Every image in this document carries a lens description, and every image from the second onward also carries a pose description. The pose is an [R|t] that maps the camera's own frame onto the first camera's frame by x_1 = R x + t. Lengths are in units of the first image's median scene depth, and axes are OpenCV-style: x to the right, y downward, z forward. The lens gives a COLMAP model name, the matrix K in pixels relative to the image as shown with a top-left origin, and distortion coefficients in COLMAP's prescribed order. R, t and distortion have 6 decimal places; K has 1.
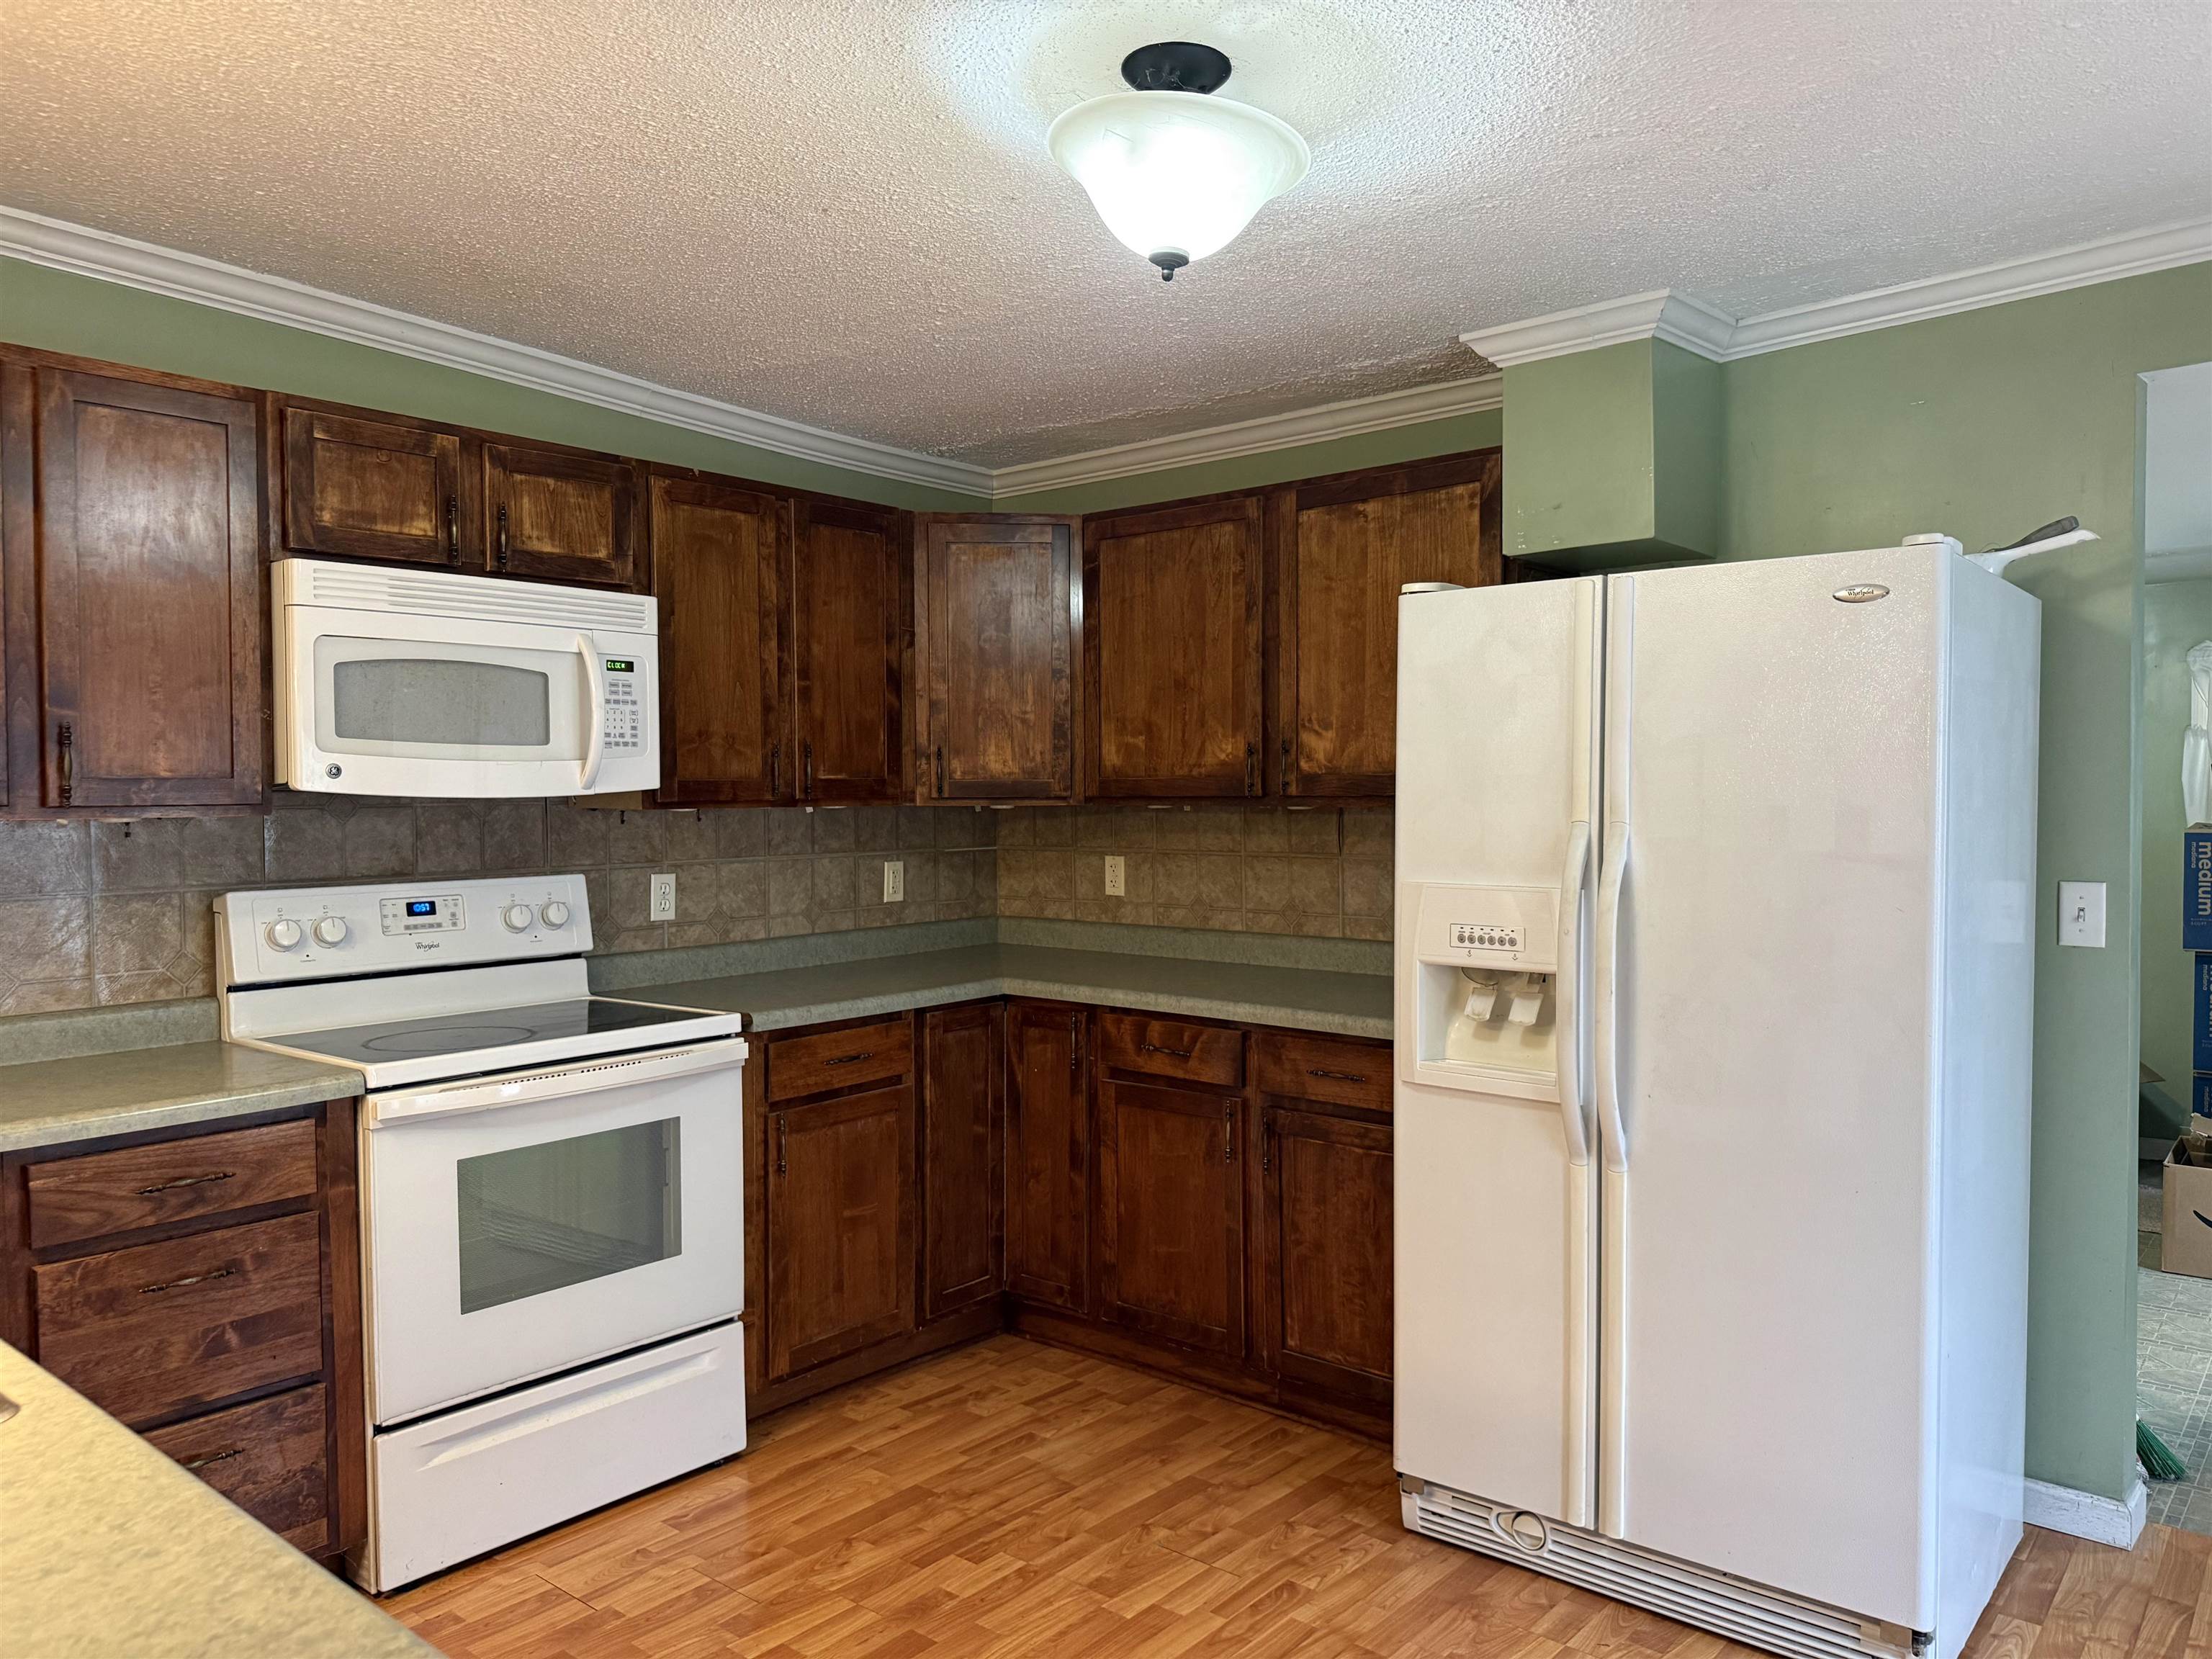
lens RADIAL K [[1563.2, 0, 1117.3], [0, 1563.2, 826.4], [0, 0, 1]] dist [0.078738, -0.096534]
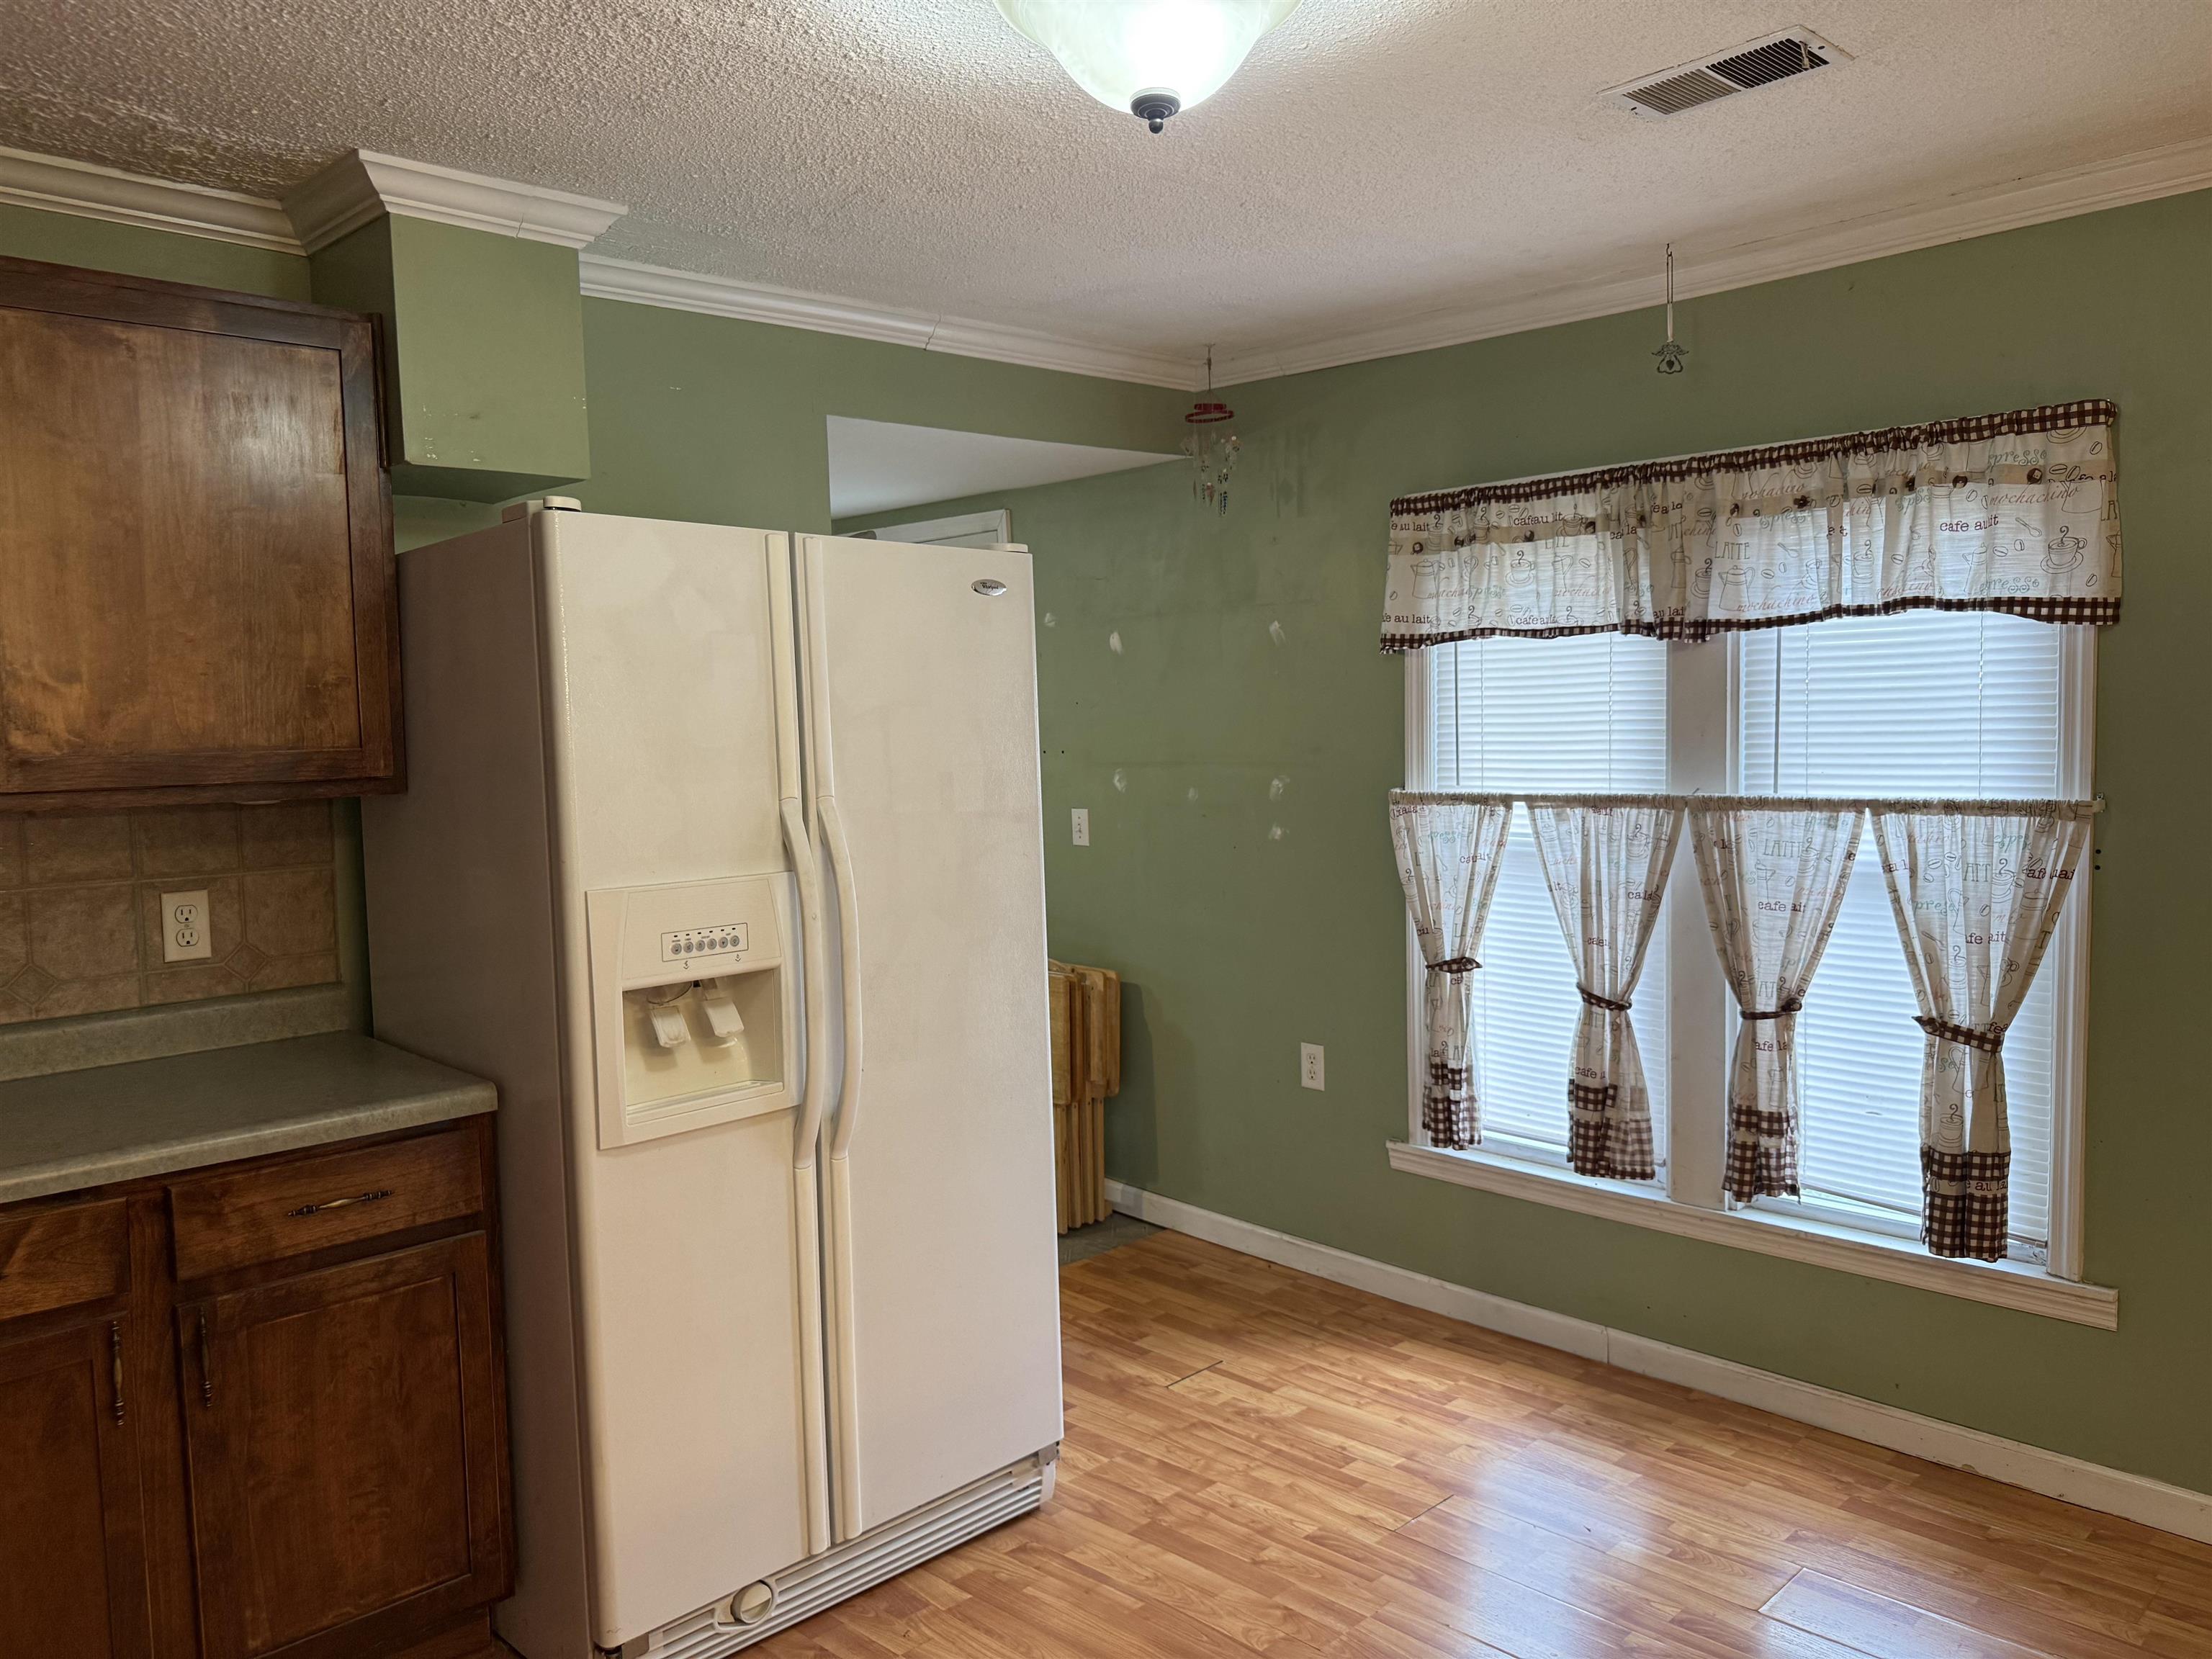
lens RADIAL K [[1563.2, 0, 1105.1], [0, 1563.2, 817.4], [0, 0, 1]] dist [0.078738, -0.096534]
pose [[0.084380, -0.052125, 0.995069, -0.495624], [0.046275, 0.997758, 0.048342, -0.022736], [-0.995359, 0.041967, 0.086603, 0.605044]]
